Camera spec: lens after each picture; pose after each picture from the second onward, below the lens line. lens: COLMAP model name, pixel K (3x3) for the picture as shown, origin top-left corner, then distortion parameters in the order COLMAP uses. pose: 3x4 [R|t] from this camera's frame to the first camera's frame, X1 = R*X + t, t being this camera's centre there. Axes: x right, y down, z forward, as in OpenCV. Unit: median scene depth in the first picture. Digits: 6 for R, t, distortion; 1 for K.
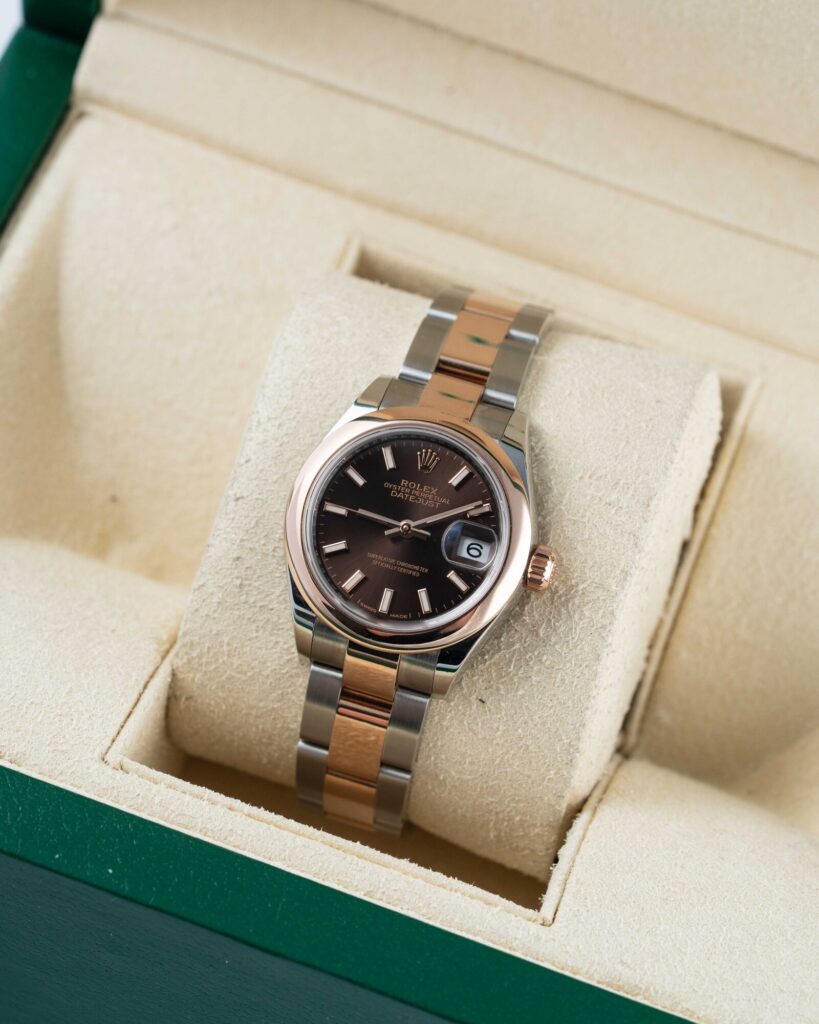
lens RADIAL K [[4102.8, 0, 409.5], [0, 4102.8, 512.0], [0, 0, 1]] dist [-0.062610, 0.798103]
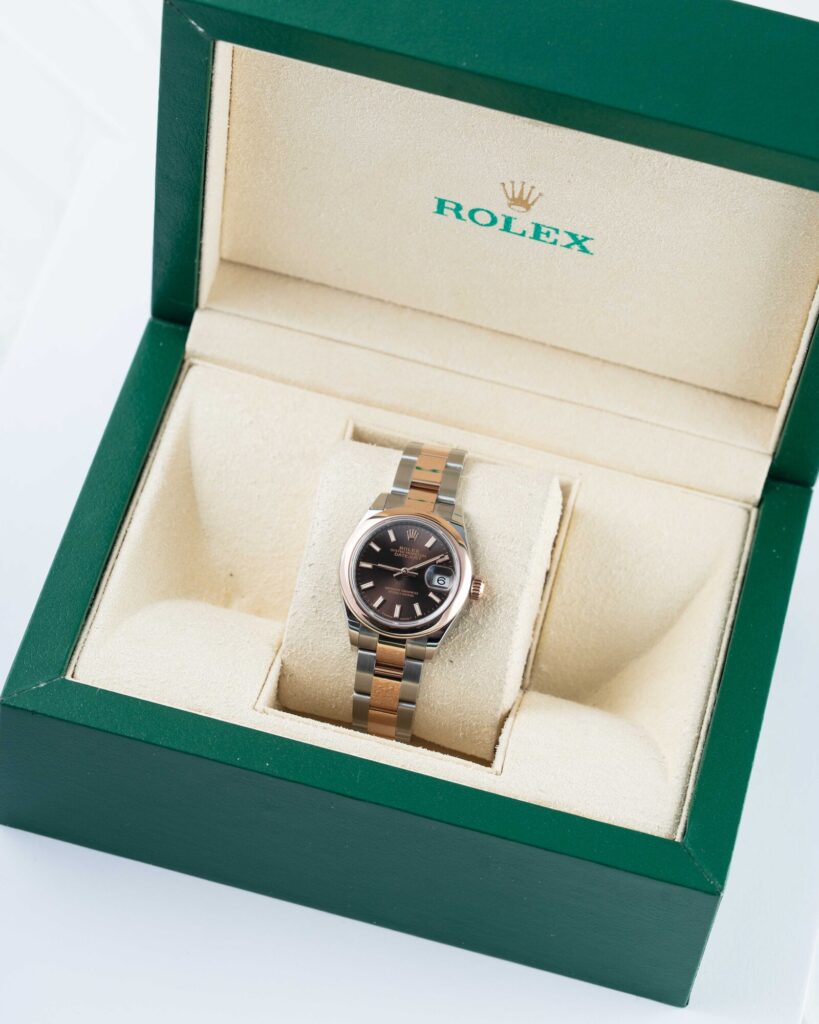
lens RADIAL K [[3165.6, 0, 409.5], [0, 3165.6, 512.0], [0, 0, 1]] dist [-0.003660, -0.312963]
pose [[0.995135, -0.082320, 0.054126, -0.072357], [0.084202, 0.995887, -0.033464, 0.024453], [-0.051148, 0.037858, 0.997973, -0.432858]]
